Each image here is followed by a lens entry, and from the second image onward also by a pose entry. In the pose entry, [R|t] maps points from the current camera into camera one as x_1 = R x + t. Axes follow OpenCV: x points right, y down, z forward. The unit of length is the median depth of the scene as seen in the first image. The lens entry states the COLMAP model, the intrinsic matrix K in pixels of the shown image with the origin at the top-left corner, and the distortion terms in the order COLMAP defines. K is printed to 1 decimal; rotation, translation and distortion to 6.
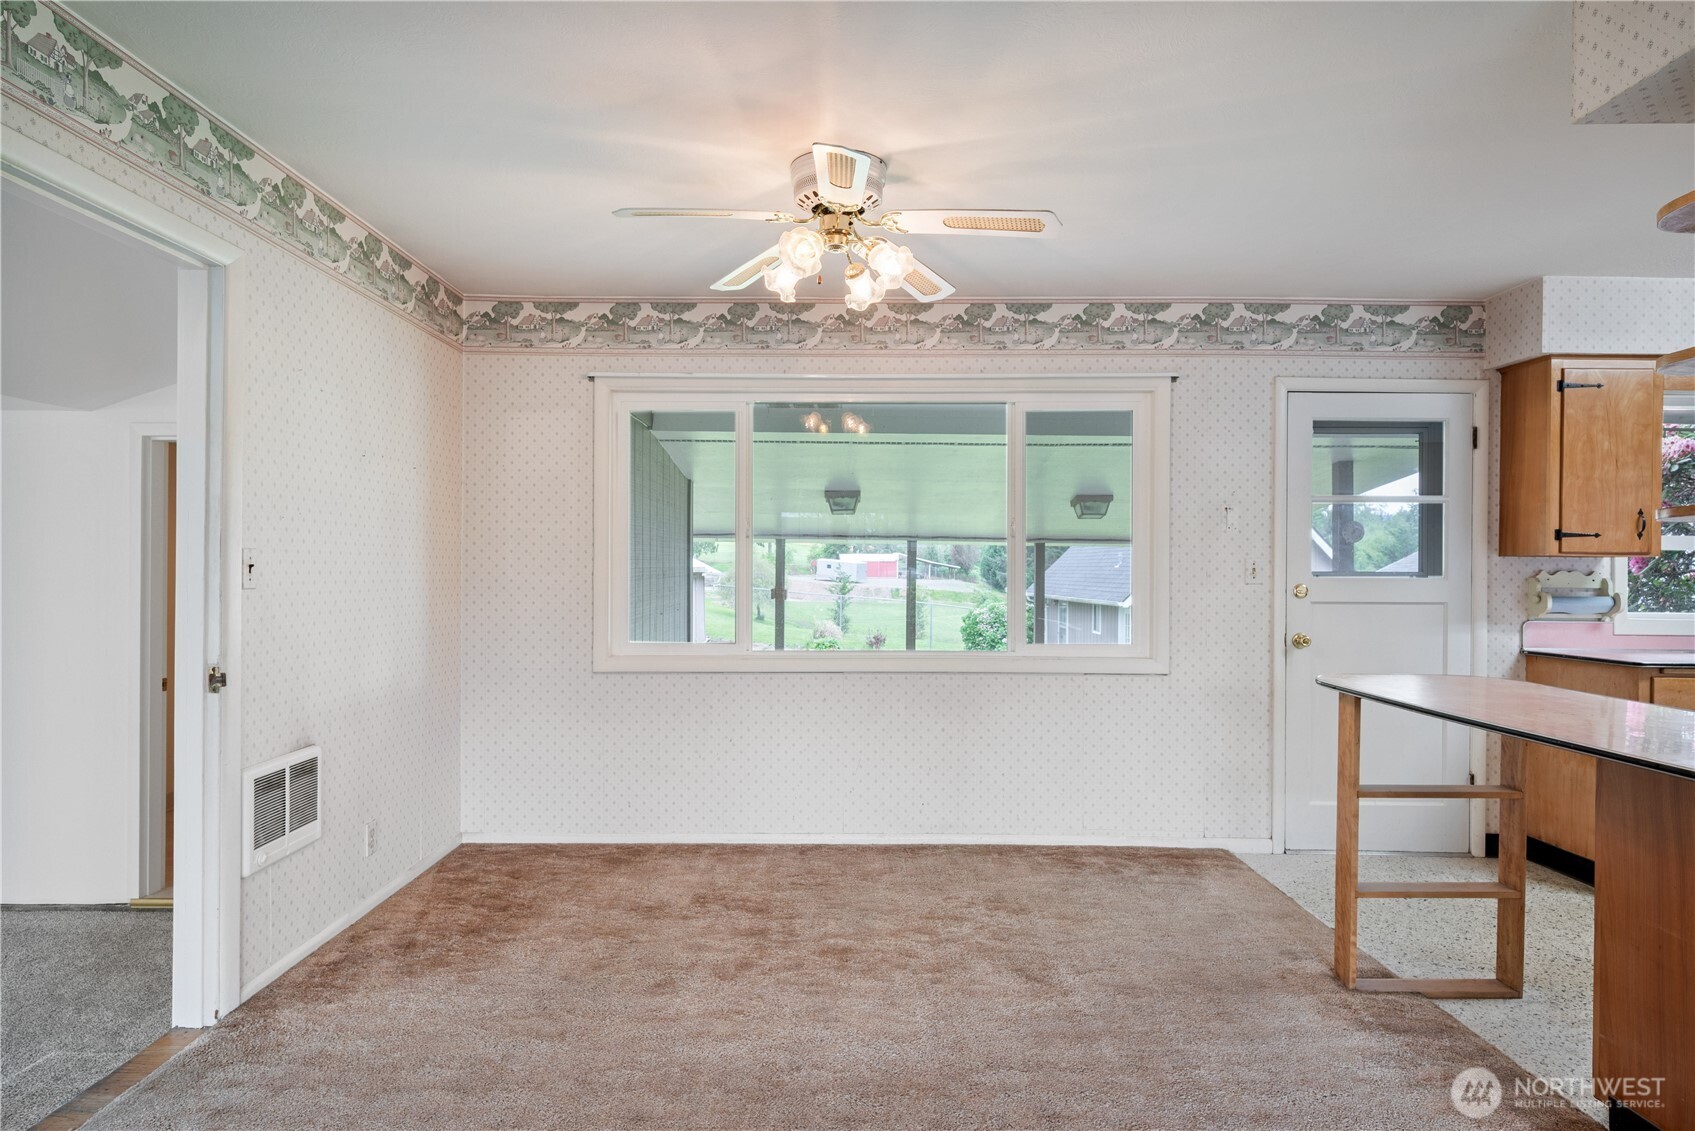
lens RADIAL K [[1012.1, 0, 839.2], [0, 1012.1, 569.9], [0, 0, 1]] dist [0.002441, 0.000689]
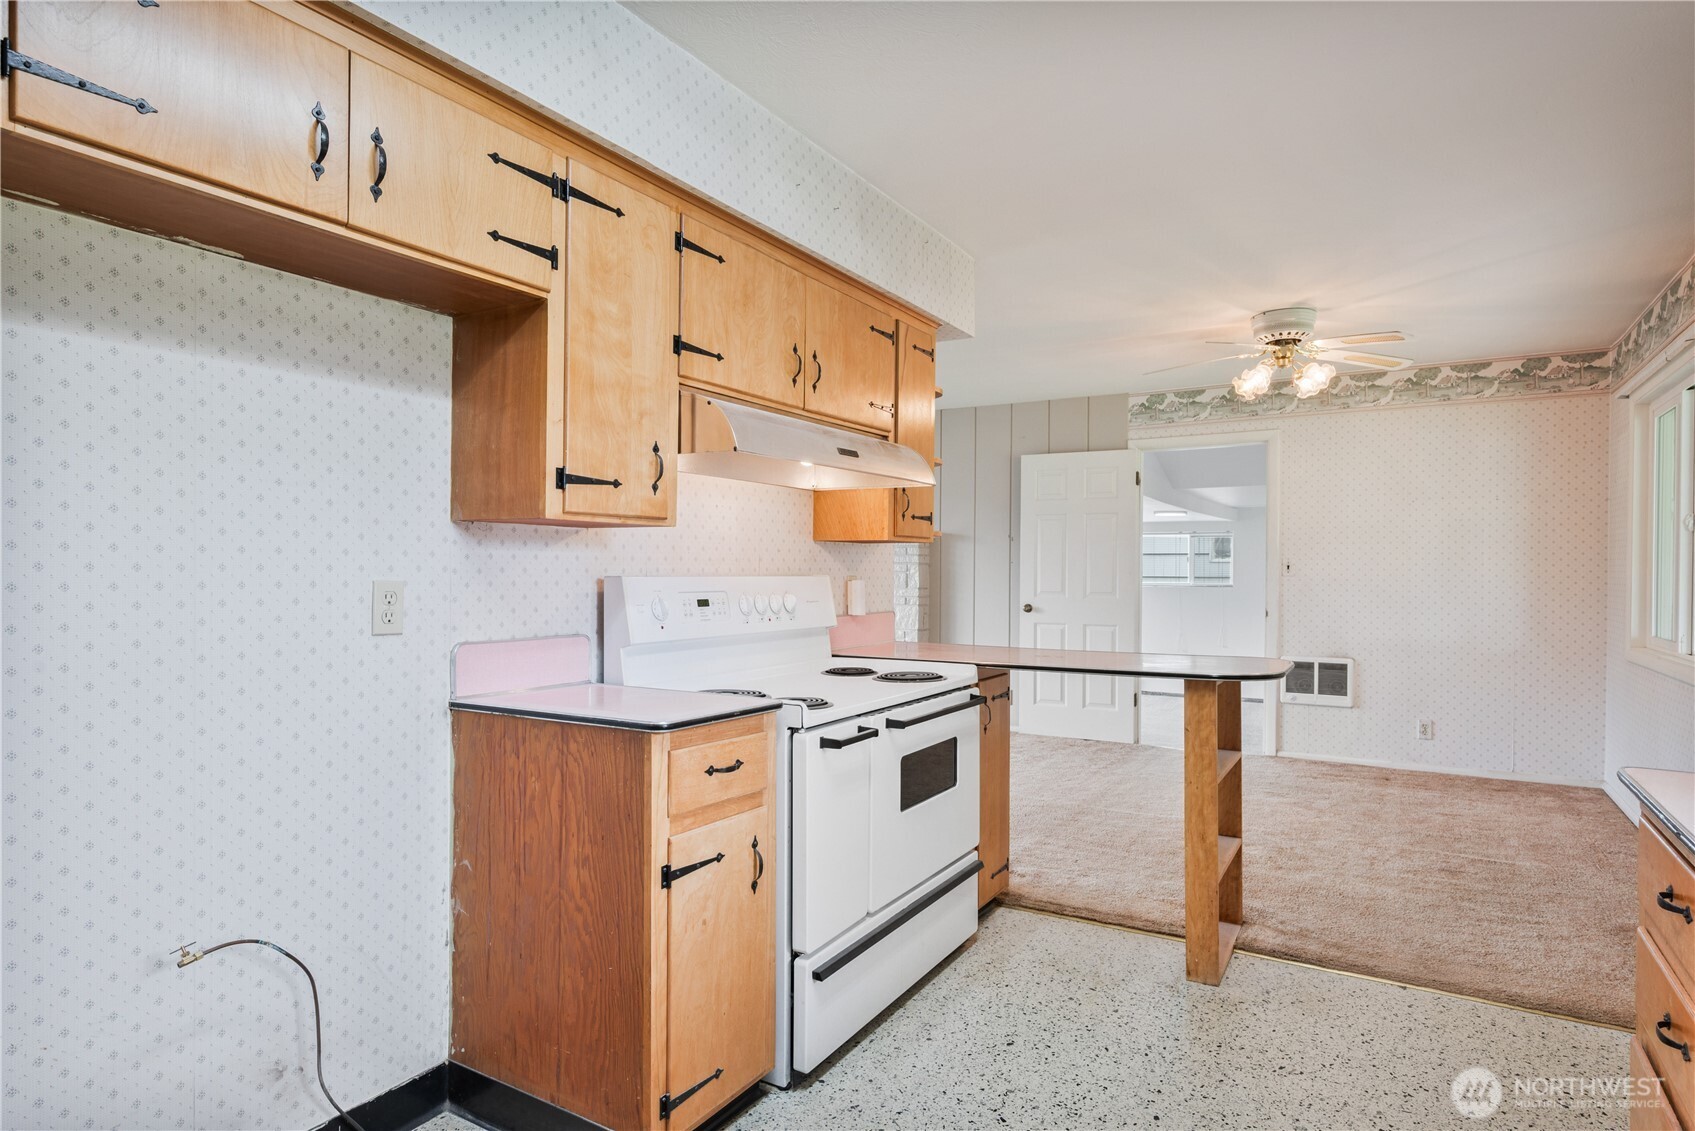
lens RADIAL K [[925.7, 0, 852.6], [0, 925.7, 567.9], [0, 0, 1]] dist [-0.000305, 0.000139]
pose [[-0.513365, -0.009185, -0.858121, 1.097152], [-0.008448, 0.999948, -0.005649, 0.012544], [0.858129, 0.004349, -0.513416, 0.795200]]
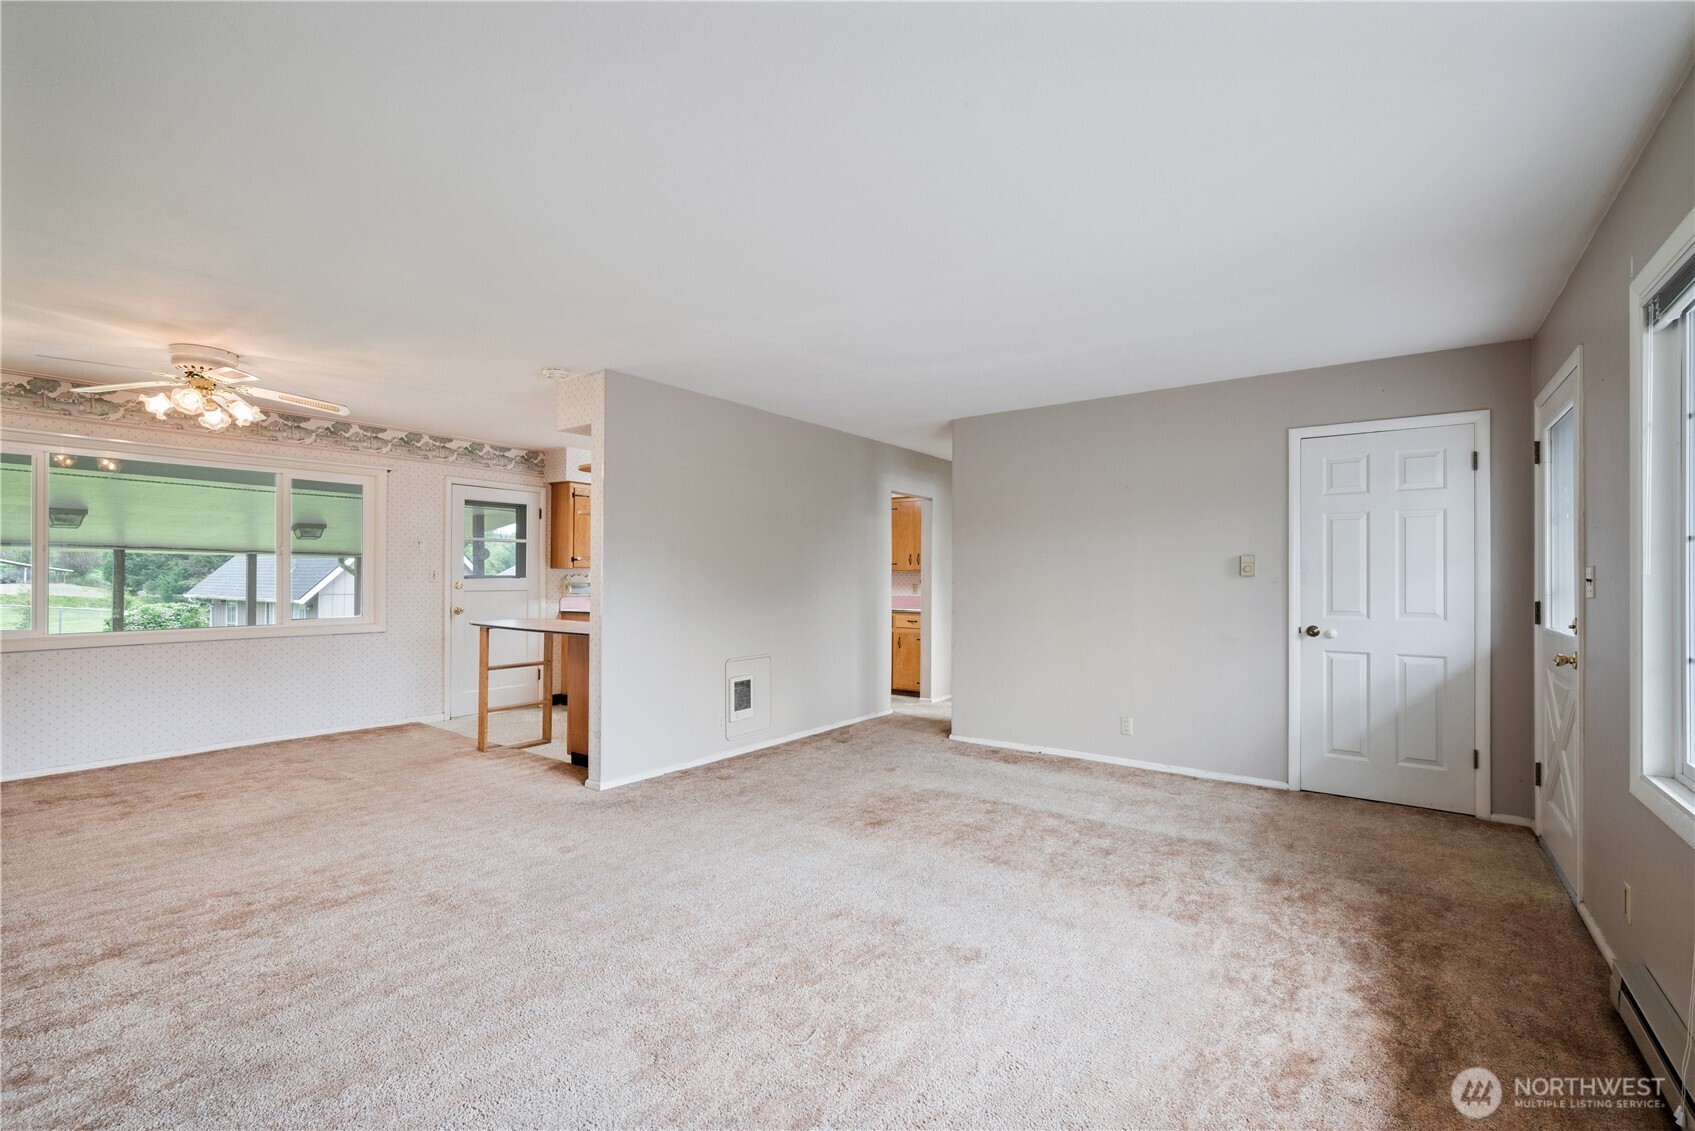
lens RADIAL K [[729.3, 0, 839.9], [0, 729.3, 574.6], [0, 0, 1]] dist [-0.006498, -0.000079]
pose [[0.599611, -0.000384, 0.800291, -0.235445], [-0.000602, 0.999999, 0.000931, -0.001843], [-0.800291, -0.001040, 0.599611, -0.448019]]
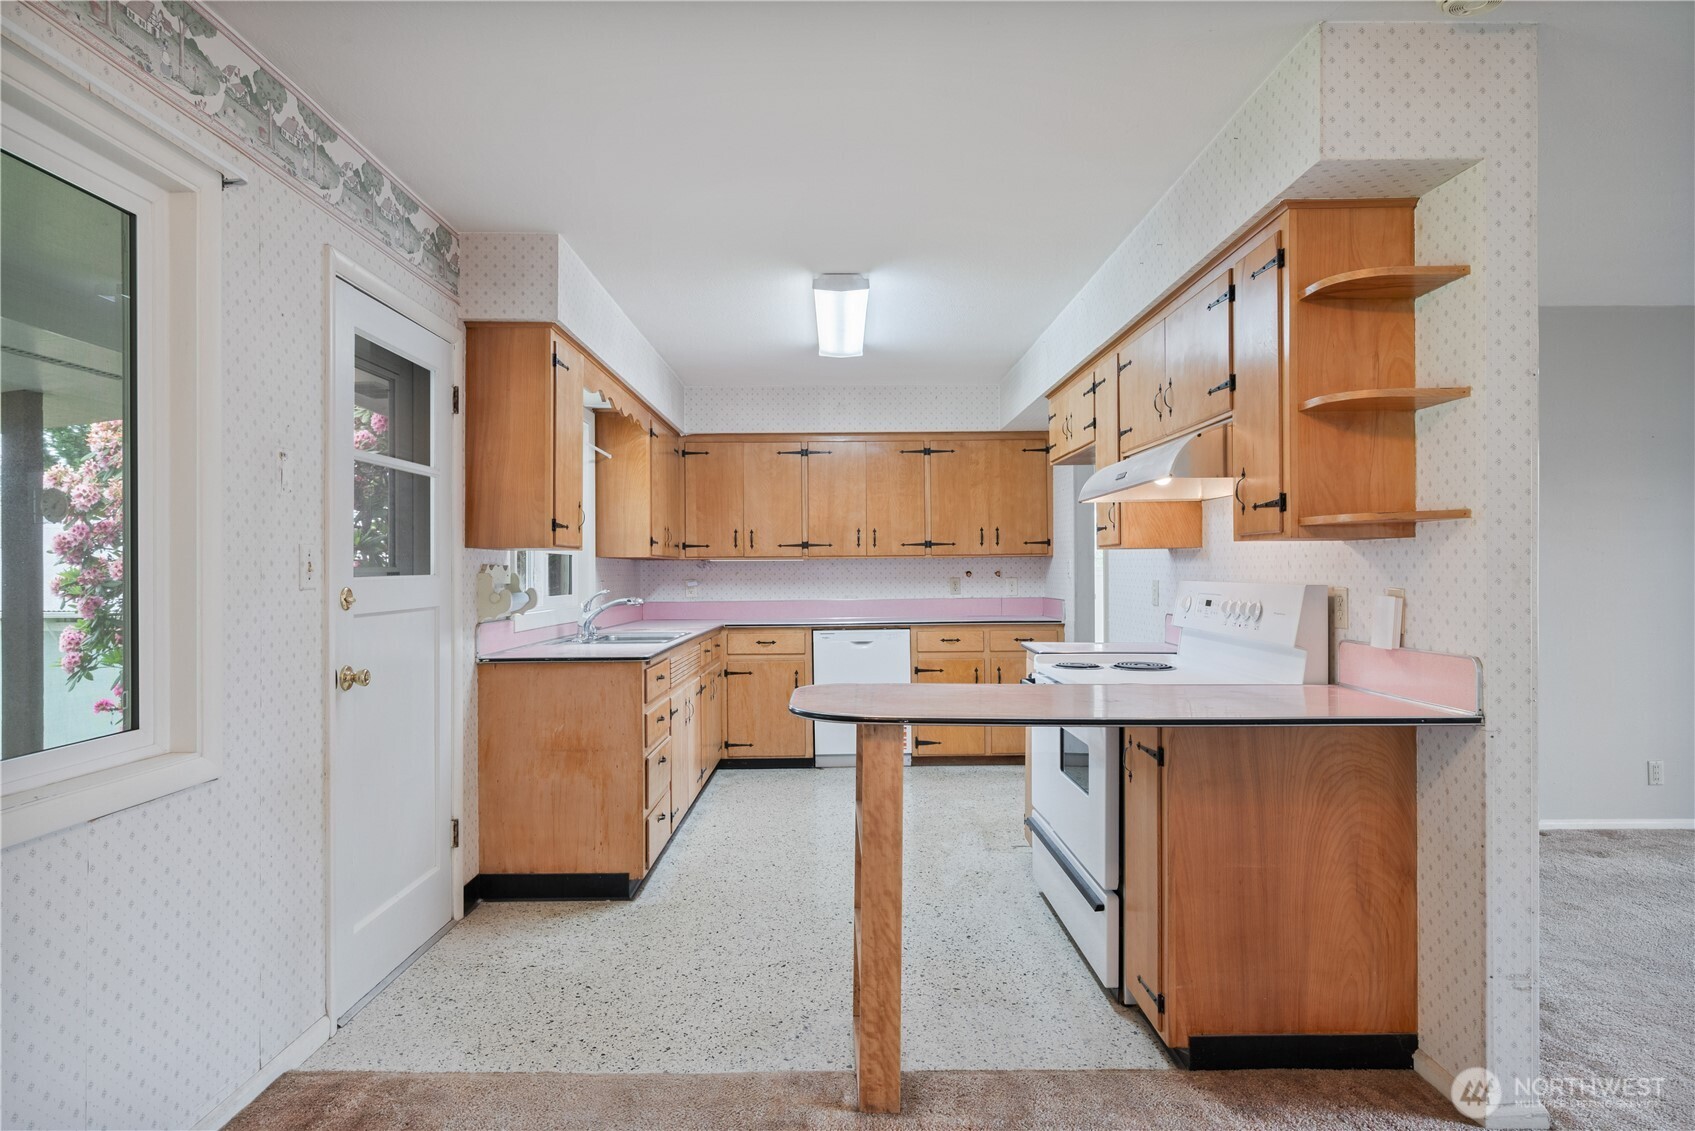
lens RADIAL K [[992.4, 0, 847.5], [0, 992.4, 565.5], [0, 0, 1]] dist [-0.001620, -0.000105]
pose [[-0.011103, -0.003611, 0.999932, -0.162603], [0.002365, 0.999991, 0.003638, -0.001247], [-0.999936, 0.002405, -0.011095, 0.699544]]
